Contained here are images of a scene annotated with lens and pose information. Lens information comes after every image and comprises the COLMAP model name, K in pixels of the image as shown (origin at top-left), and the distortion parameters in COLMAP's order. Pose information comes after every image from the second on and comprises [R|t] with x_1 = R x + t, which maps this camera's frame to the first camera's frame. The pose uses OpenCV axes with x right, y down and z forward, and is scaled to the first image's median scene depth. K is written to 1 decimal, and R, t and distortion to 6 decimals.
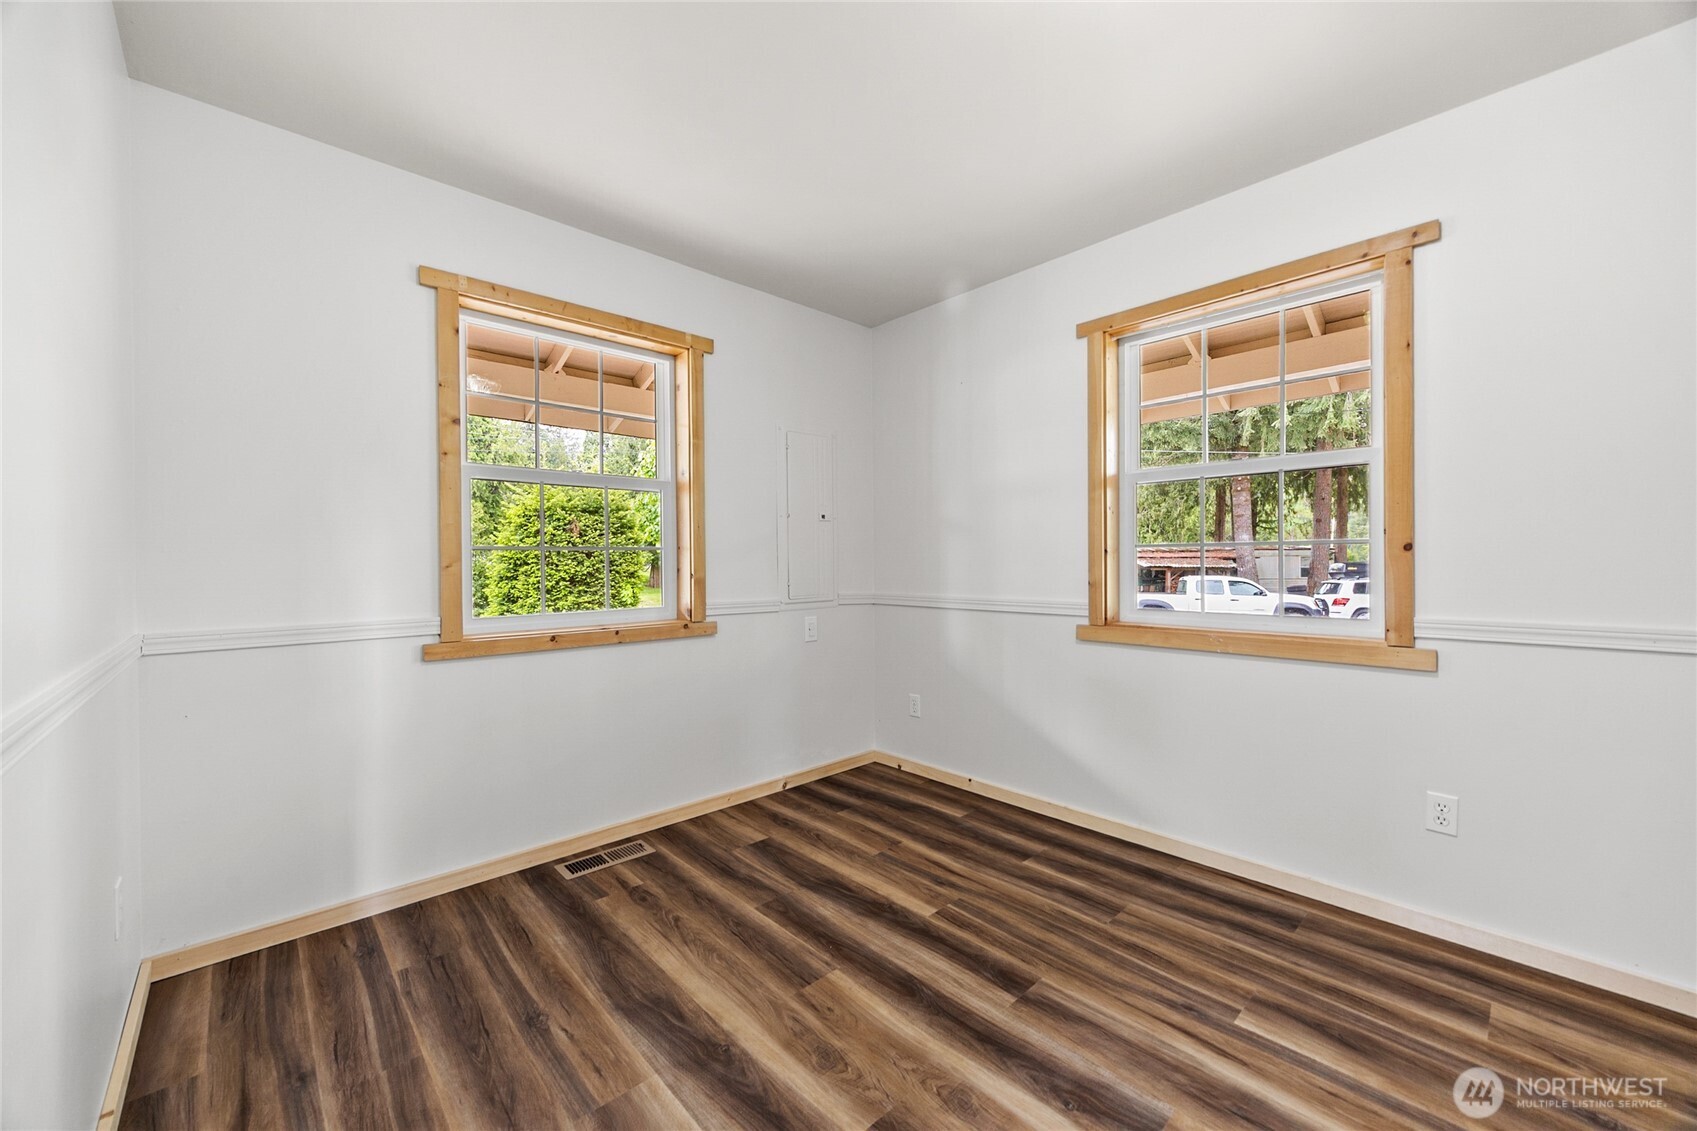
lens RADIAL K [[649.3, 0, 849.1], [0, 649.3, 563.5], [0, 0, 1]] dist [-0.002852, -0.000182]
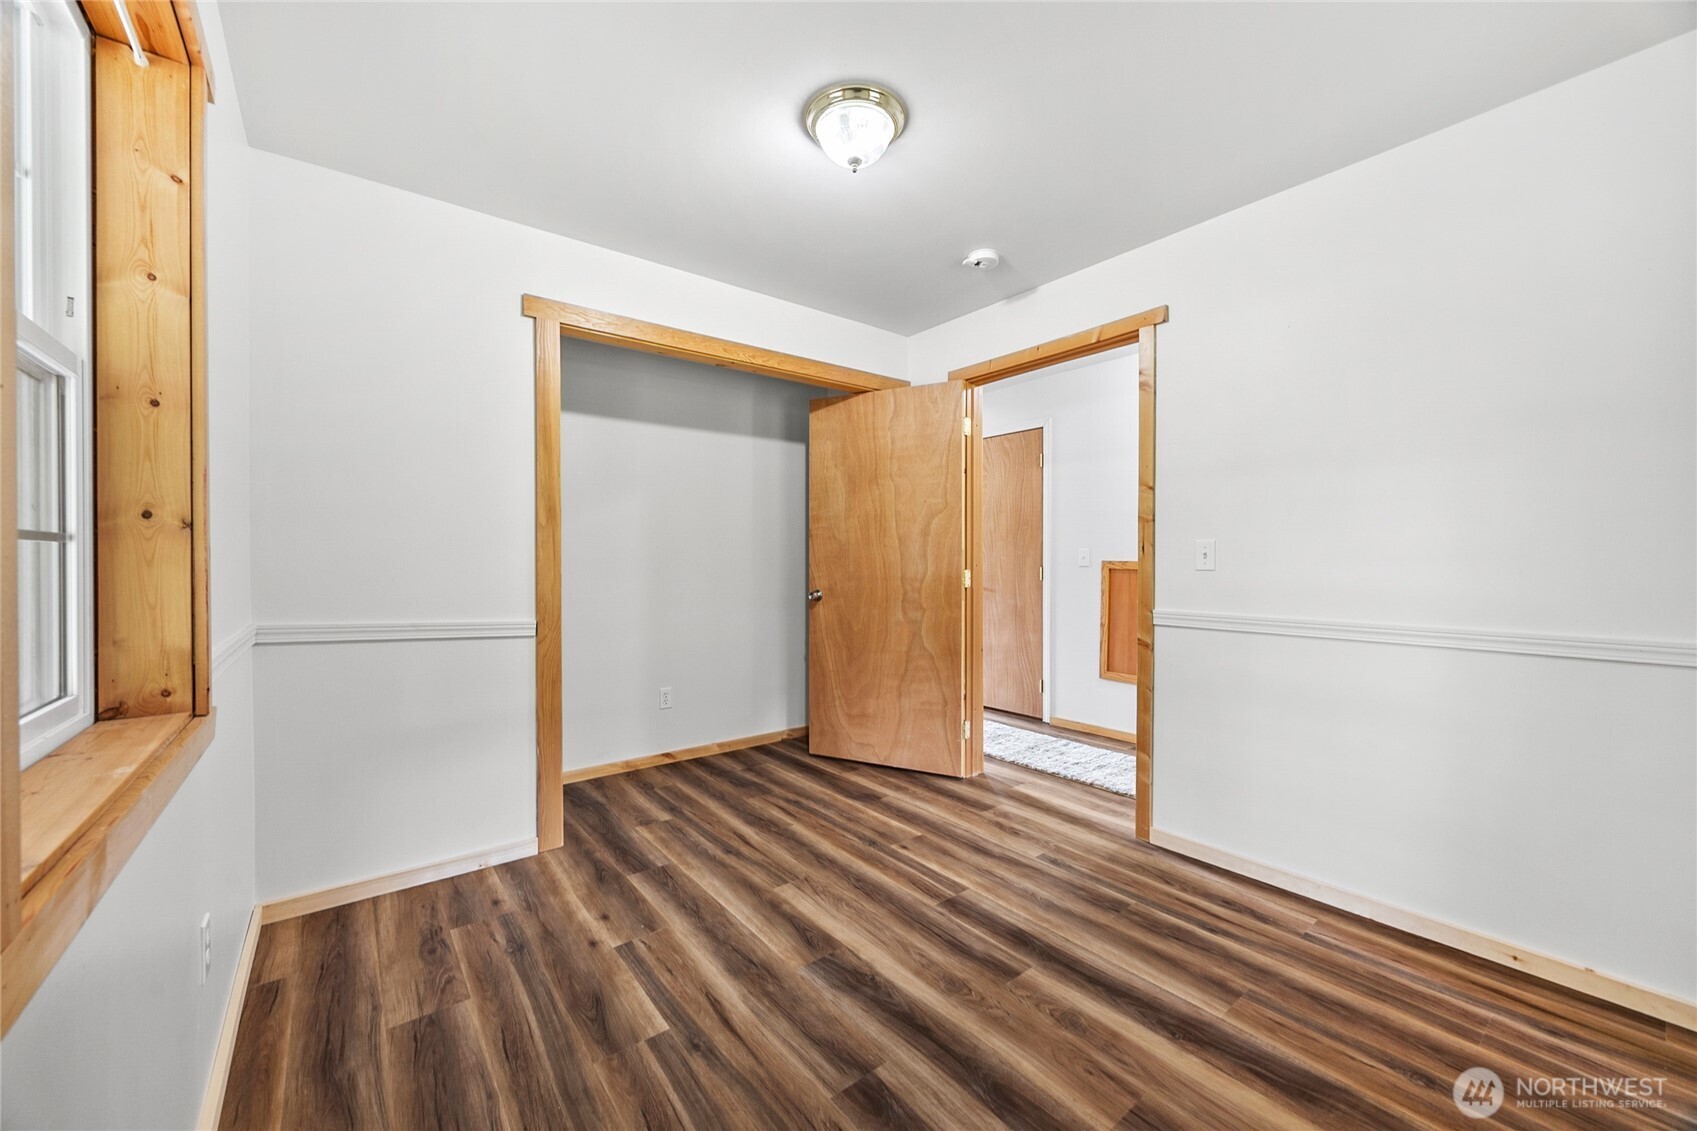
lens RADIAL K [[649.3, 0, 842.5], [0, 649.3, 567.4], [0, 0, 1]] dist [-0.002852, -0.000182]
pose [[-0.995304, 0.007868, 0.096481, 0.220681], [0.008771, 0.999922, 0.008936, -0.015743], [-0.096403, 0.009740, -0.995295, 1.950381]]
